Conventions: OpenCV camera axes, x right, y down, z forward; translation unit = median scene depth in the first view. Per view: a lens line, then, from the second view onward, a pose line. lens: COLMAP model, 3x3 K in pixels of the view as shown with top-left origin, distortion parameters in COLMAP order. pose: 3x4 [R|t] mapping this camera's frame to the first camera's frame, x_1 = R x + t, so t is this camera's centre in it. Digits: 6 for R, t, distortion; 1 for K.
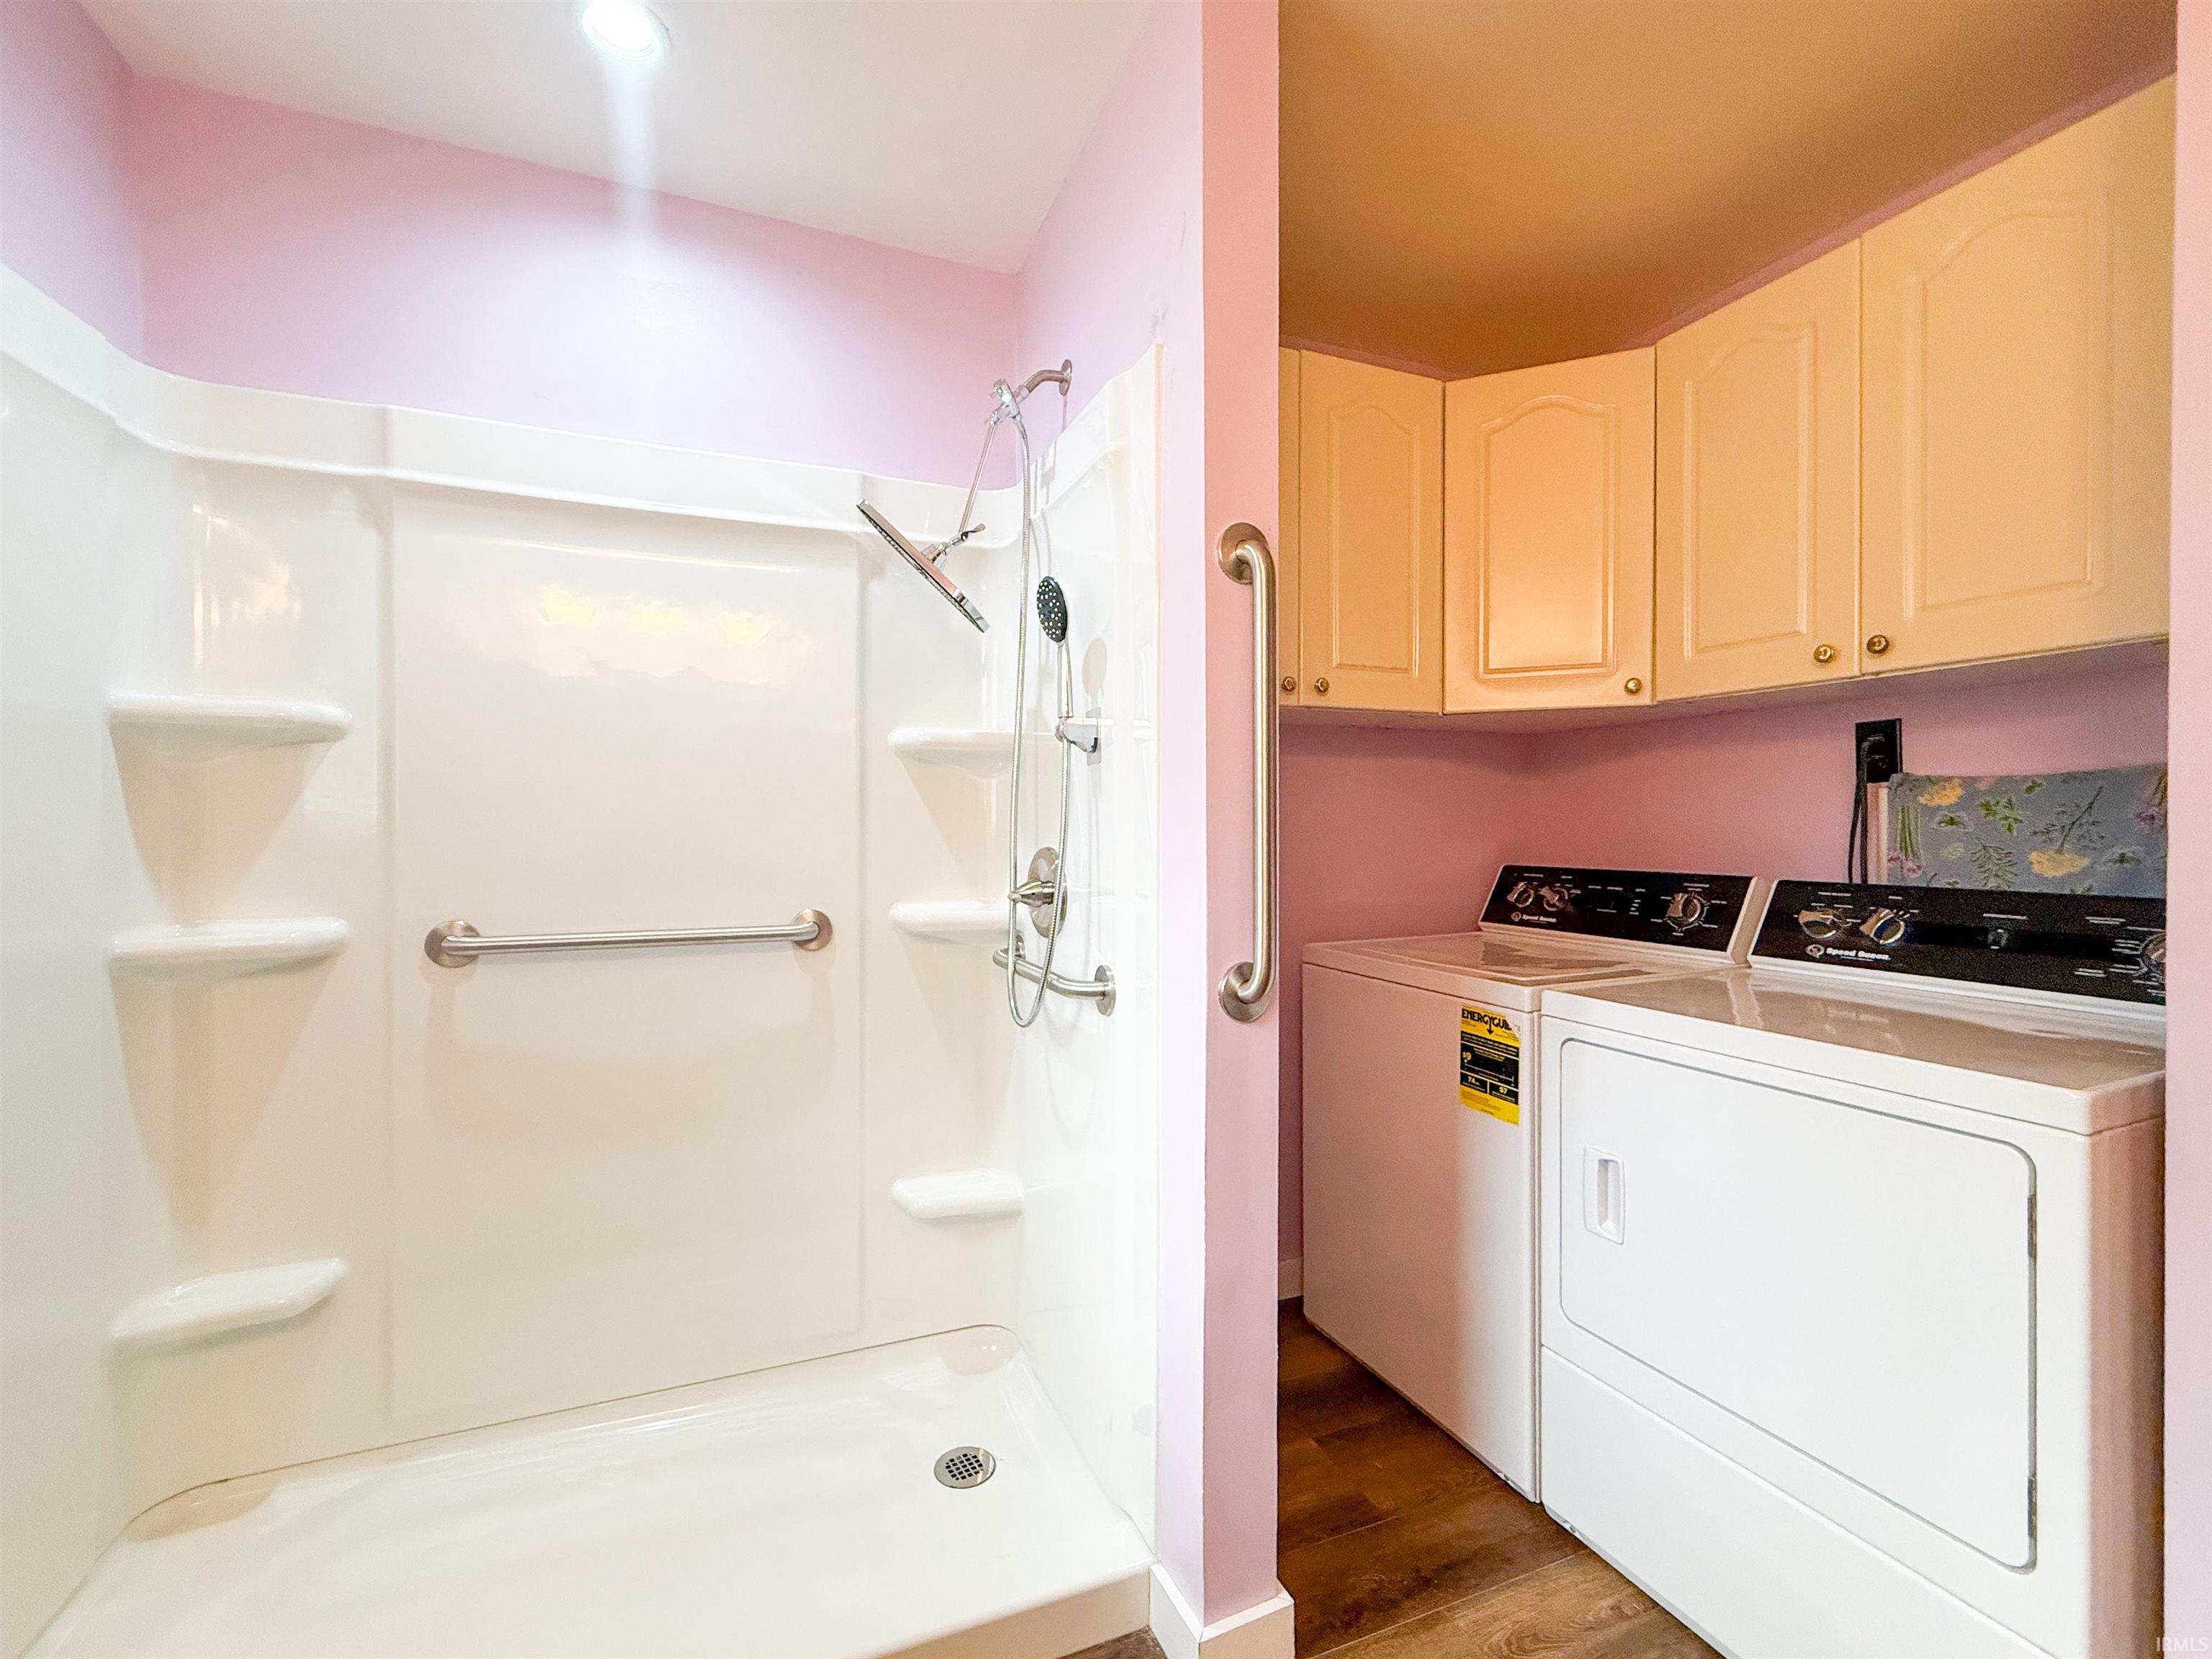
lens RADIAL K [[915.4, 0, 1109.0], [0, 915.4, 831.3], [0, 0, 1]] dist [-0.000672, 0.001180]
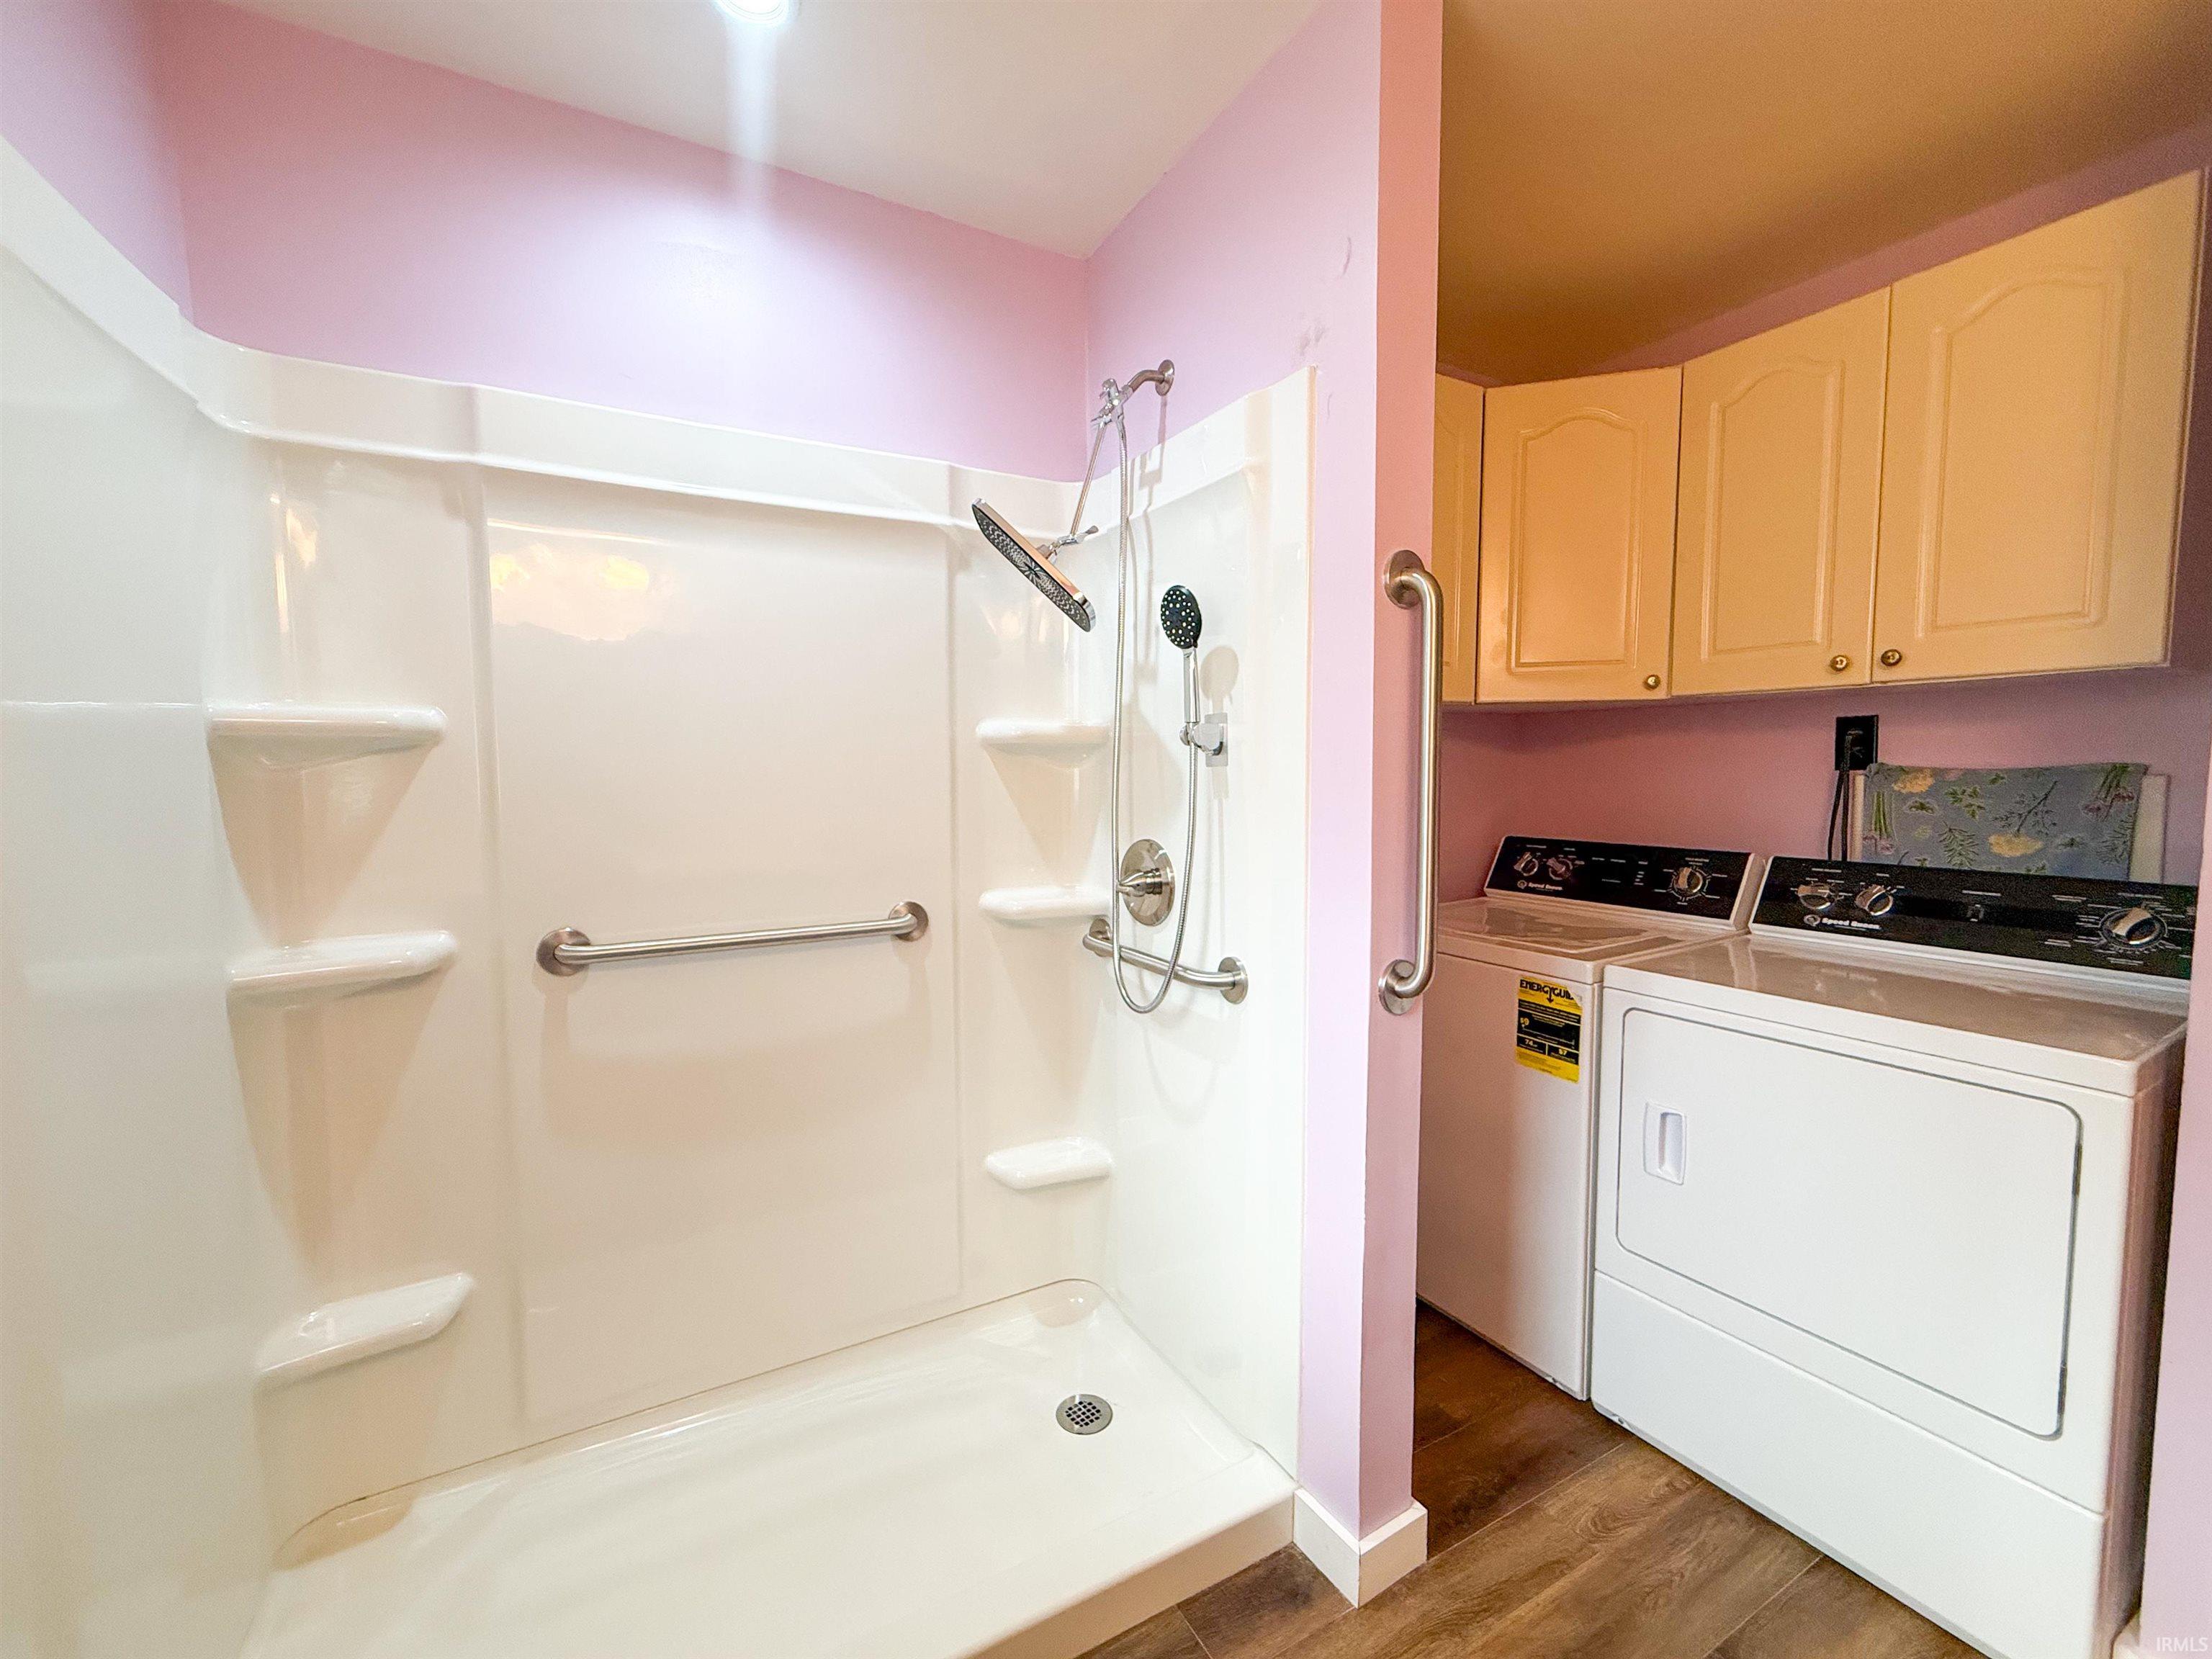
lens RADIAL K [[879.6, 0, 1091.7], [0, 879.6, 825.7], [0, 0, 1]] dist [0.000719, -0.000189]
pose [[0.993269, -0.014640, 0.114901, -0.263047], [0.007127, 0.997825, 0.065532, -0.069390], [-0.115610, -0.064272, 0.991213, 0.012128]]
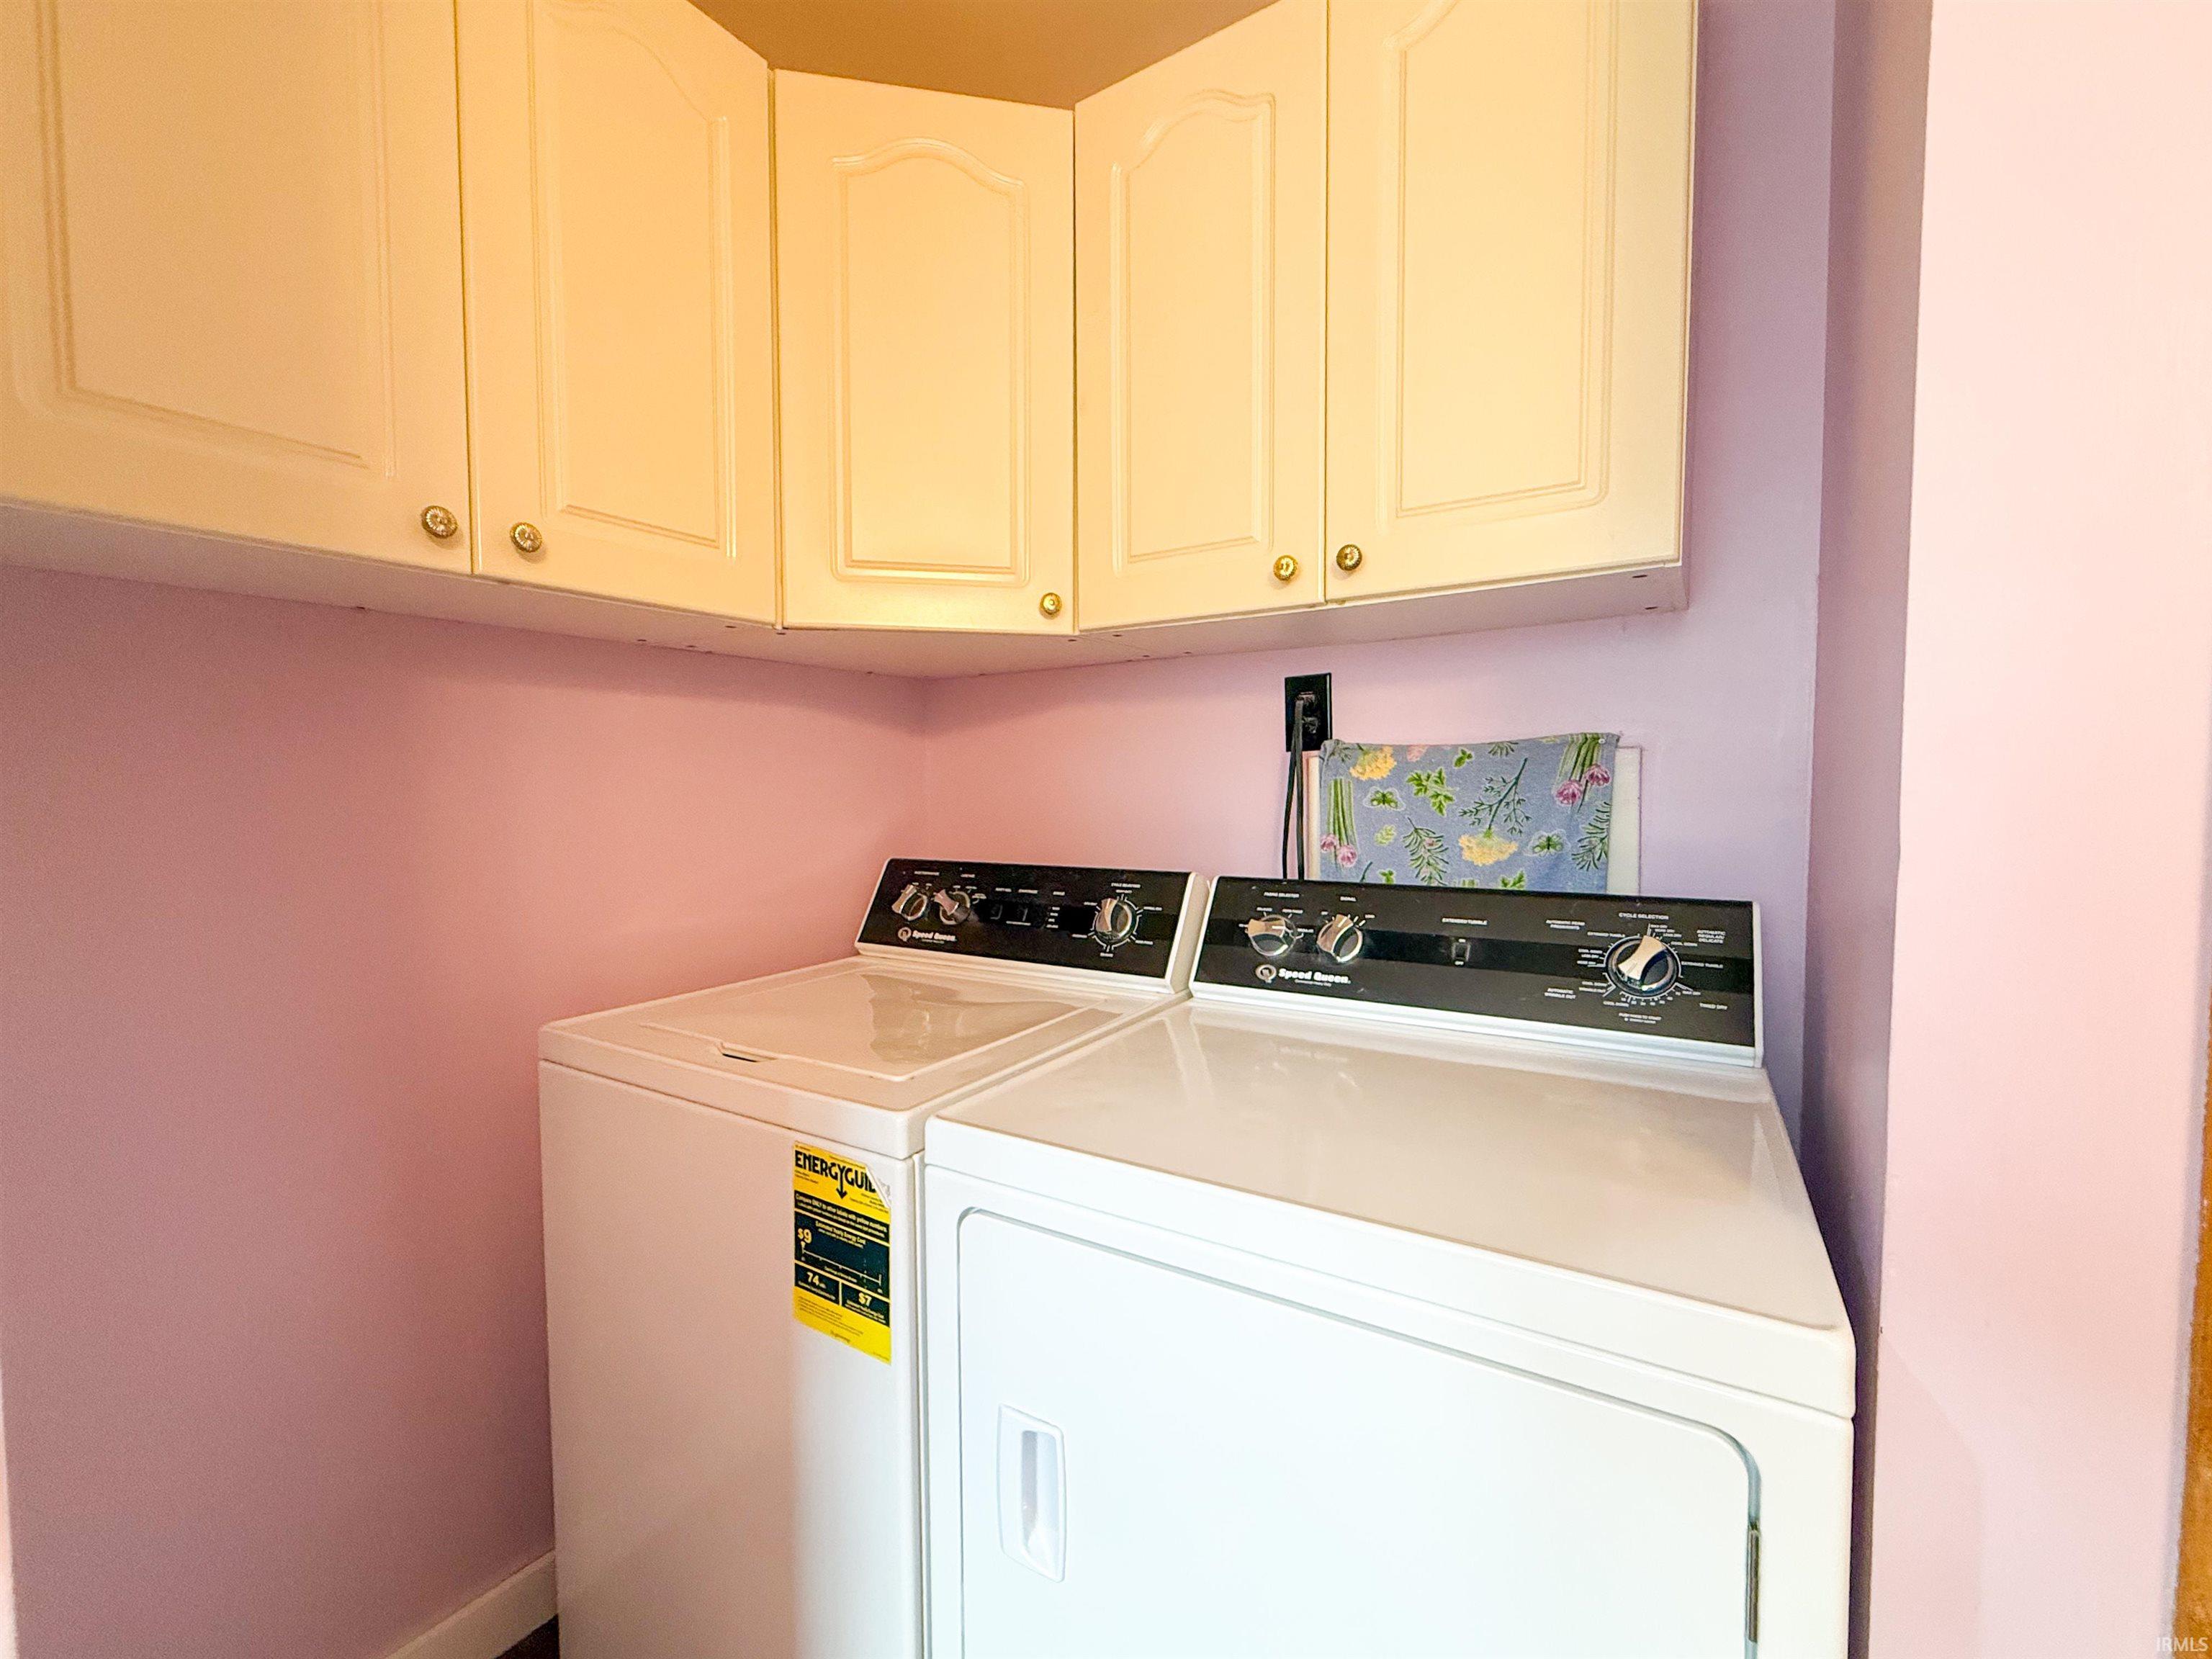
lens RADIAL K [[879.6, 0, 1070.3], [0, 879.6, 829.8], [0, 0, 1]] dist [0.000719, -0.000189]
pose [[0.840525, -0.028501, 0.541023, 0.255505], [0.007931, 0.999156, 0.040314, -0.017776], [-0.541715, -0.029594, 0.840041, 0.495882]]
